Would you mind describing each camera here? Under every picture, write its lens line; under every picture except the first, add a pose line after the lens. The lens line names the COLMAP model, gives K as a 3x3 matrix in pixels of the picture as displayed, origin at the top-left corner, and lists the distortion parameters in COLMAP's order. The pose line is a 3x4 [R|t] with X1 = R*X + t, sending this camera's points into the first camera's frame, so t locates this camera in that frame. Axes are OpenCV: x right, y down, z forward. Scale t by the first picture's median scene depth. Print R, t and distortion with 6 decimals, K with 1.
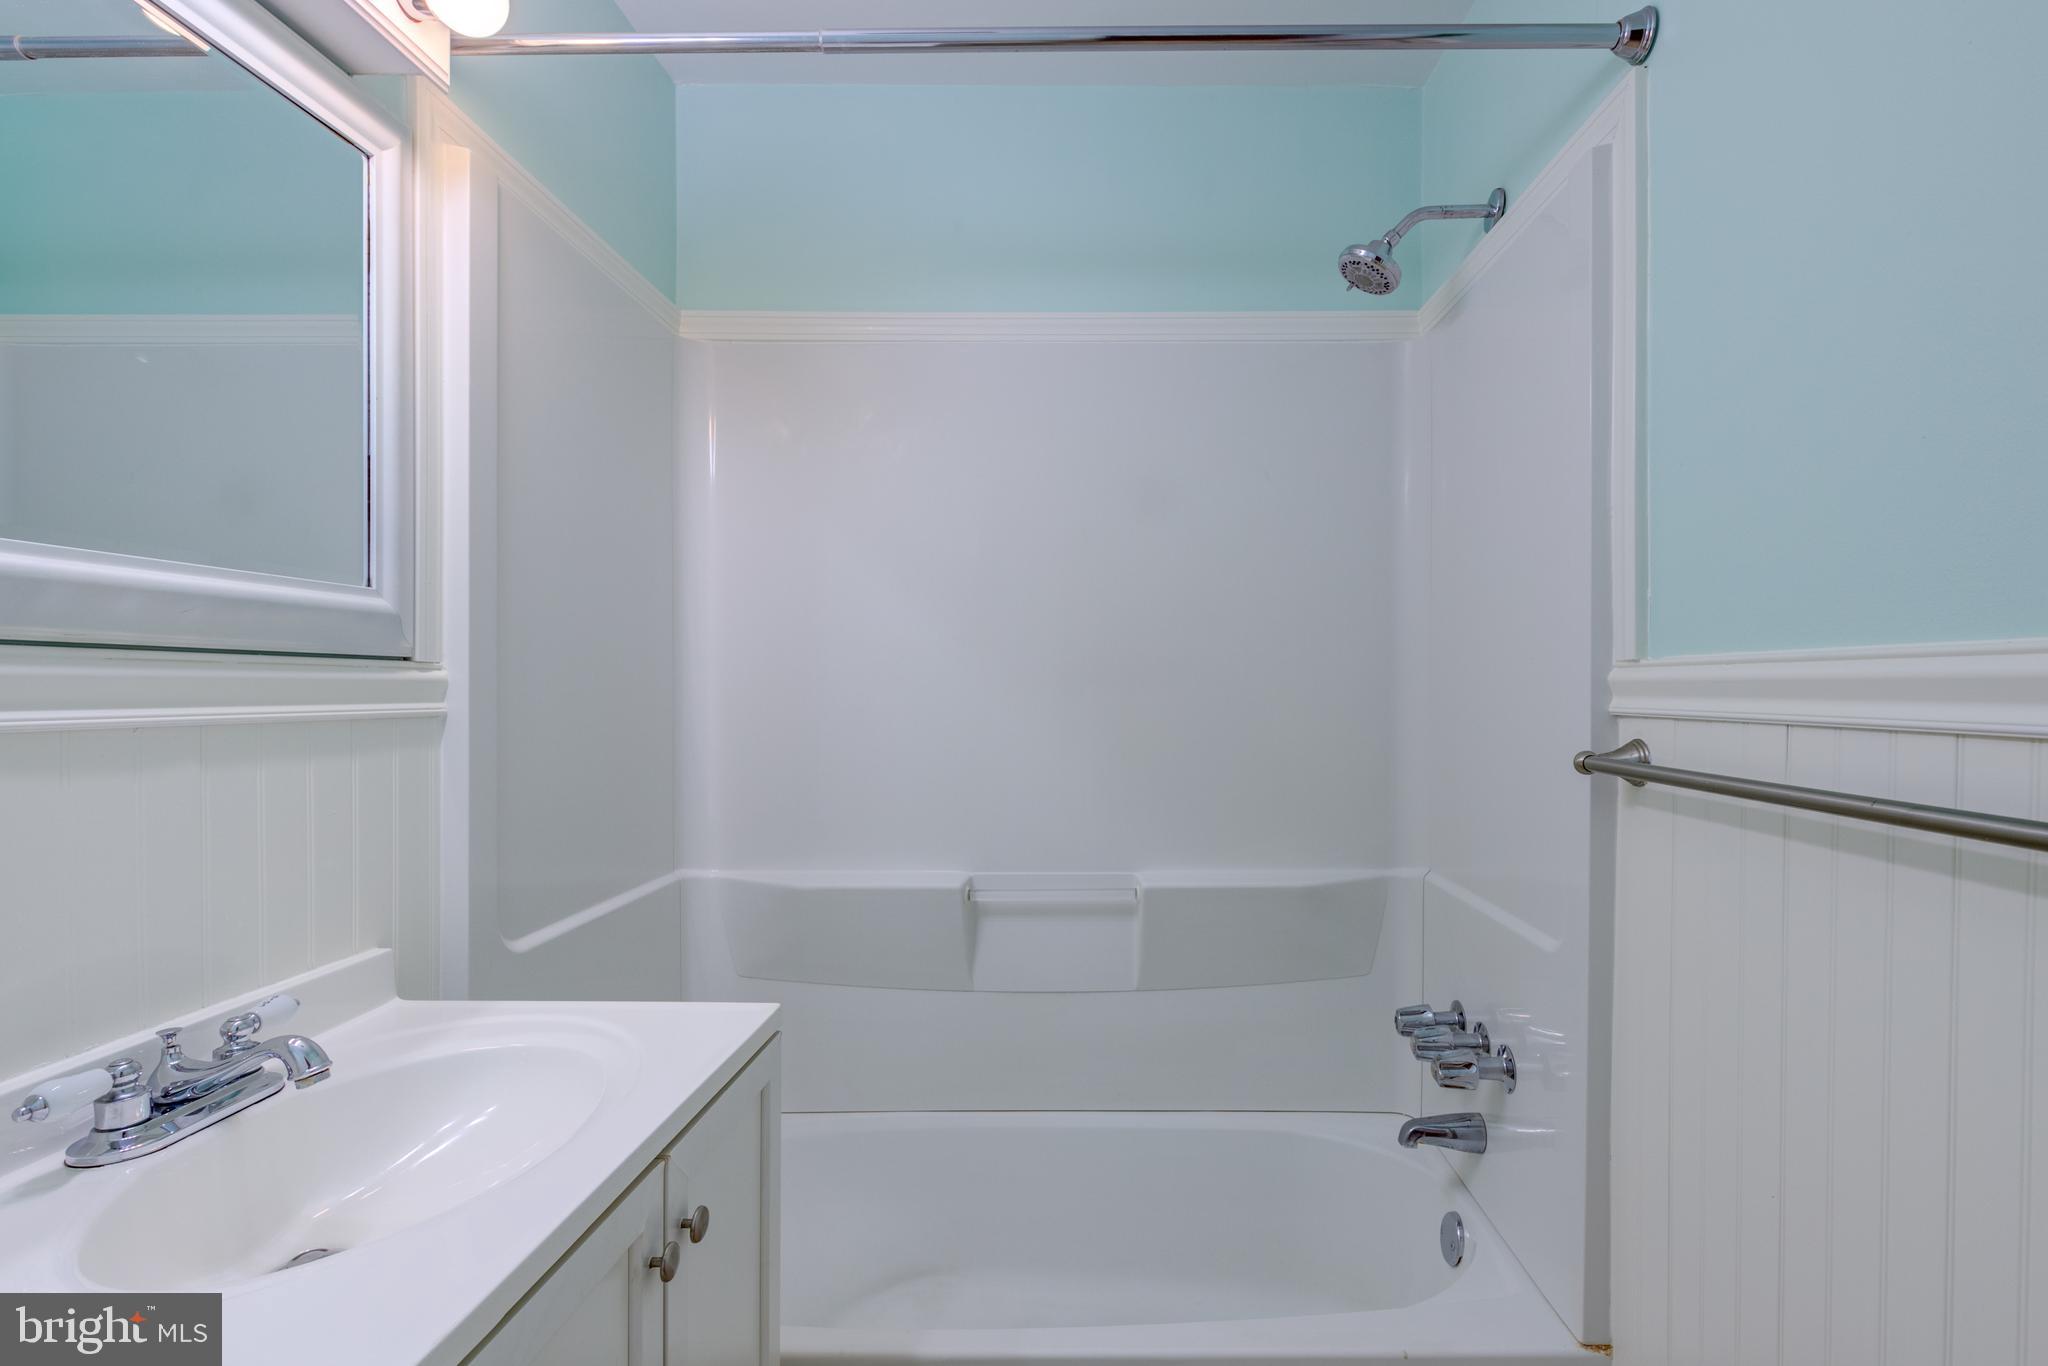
lens RADIAL K [[923.8, 0, 1024.7], [0, 923.8, 686.9], [0, 0, 1]] dist [-0.010074, 0.004800]
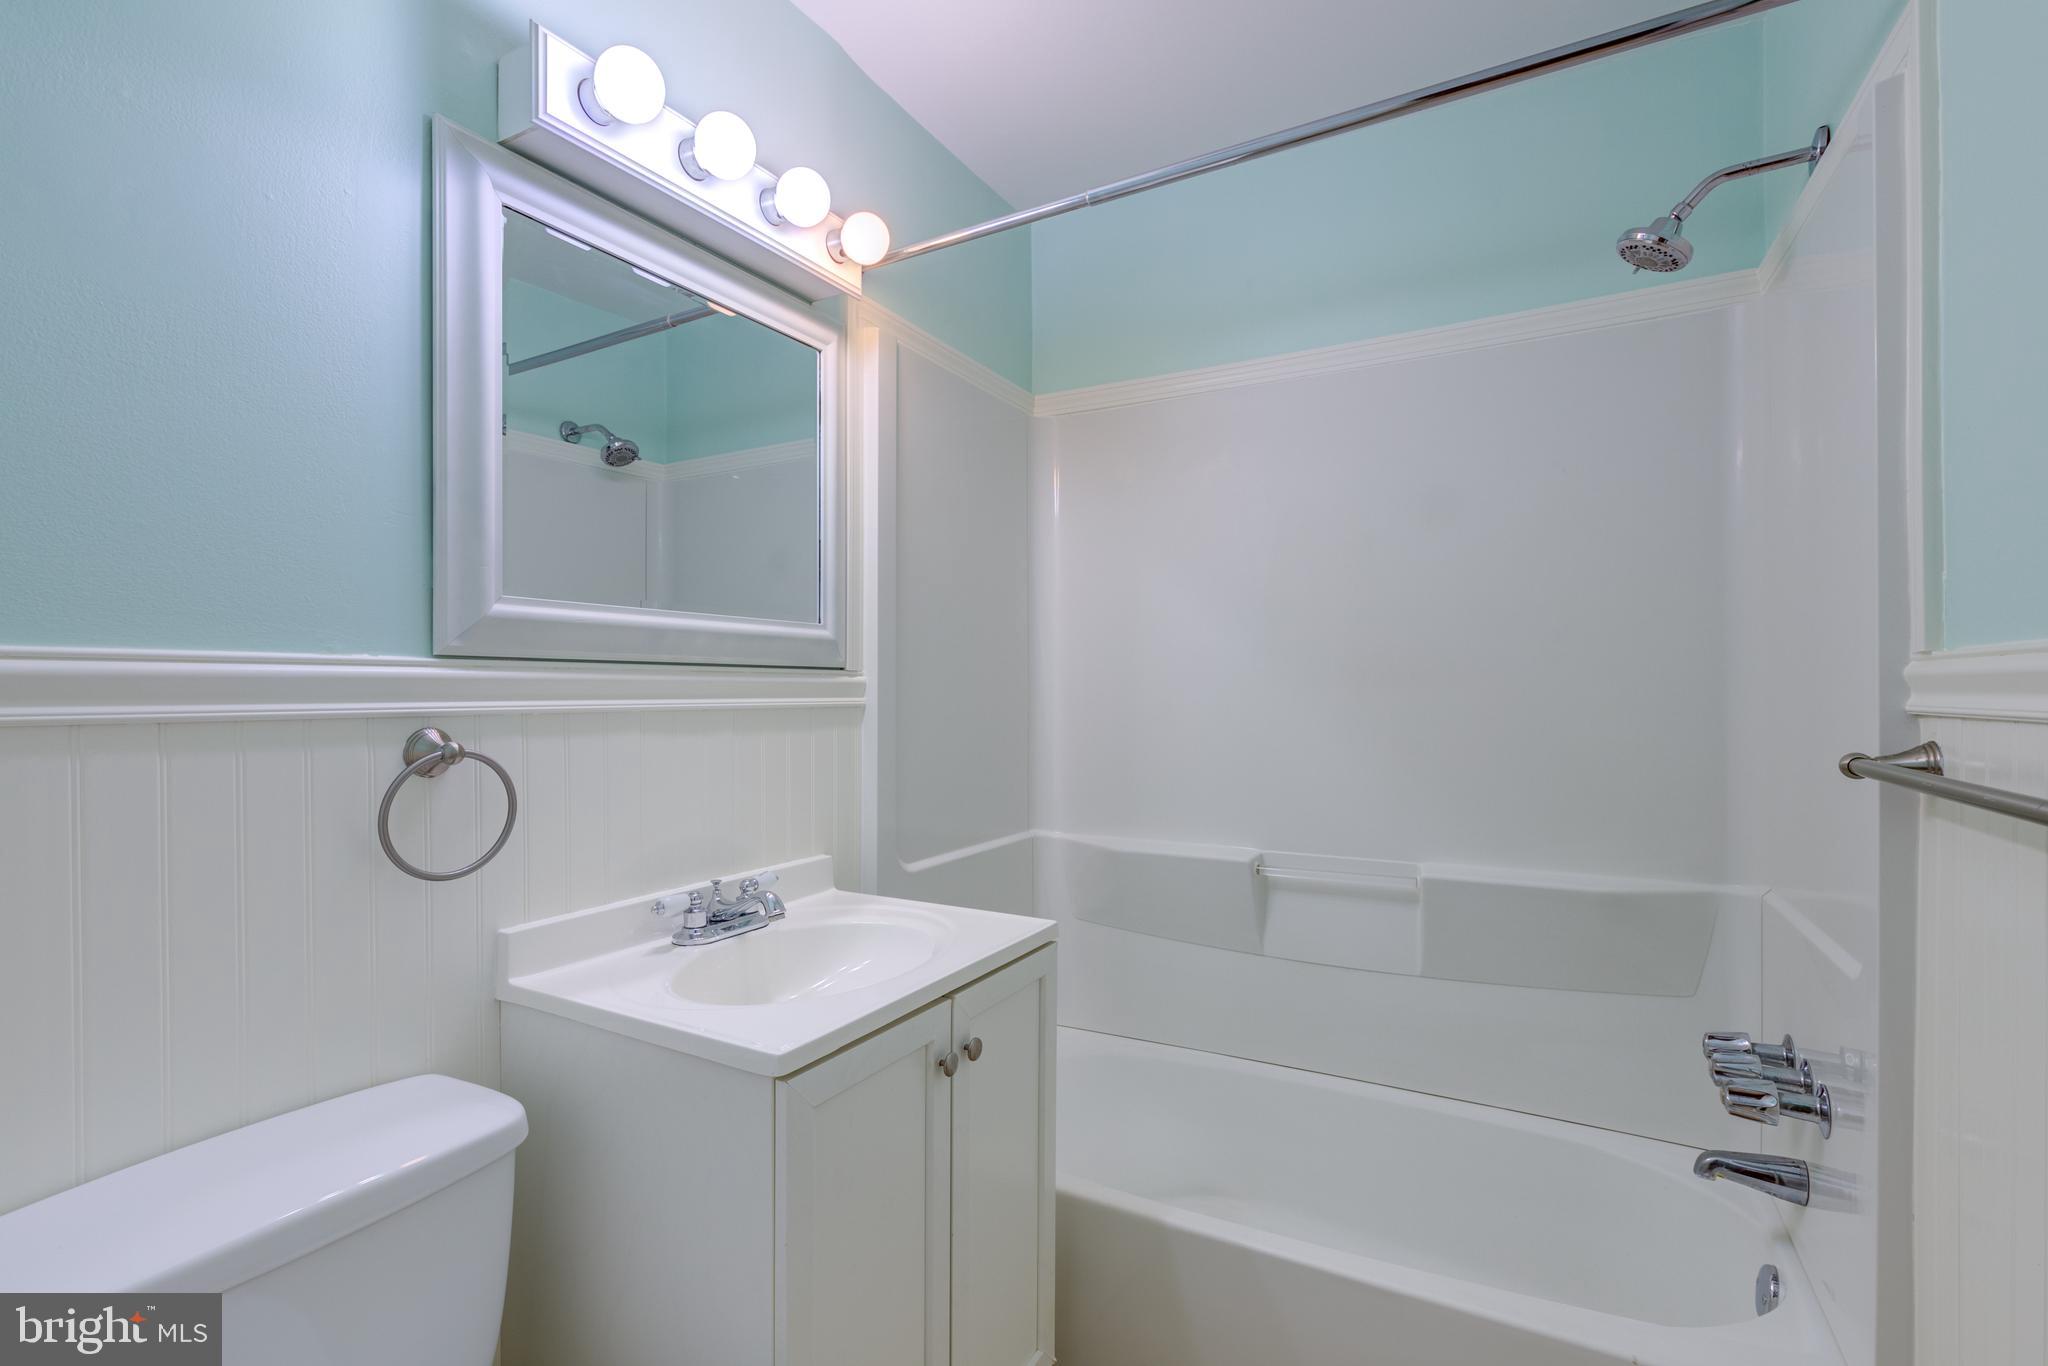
lens RADIAL K [[949.0, 0, 1010.7], [0, 949.0, 677.7], [0, 0, 1]] dist [-0.000028, 0.000307]
pose [[0.868023, -0.008409, -0.496453, 0.341267], [0.001414, 0.999894, -0.014464, 0.007207], [0.496522, 0.011853, 0.867943, -0.223927]]
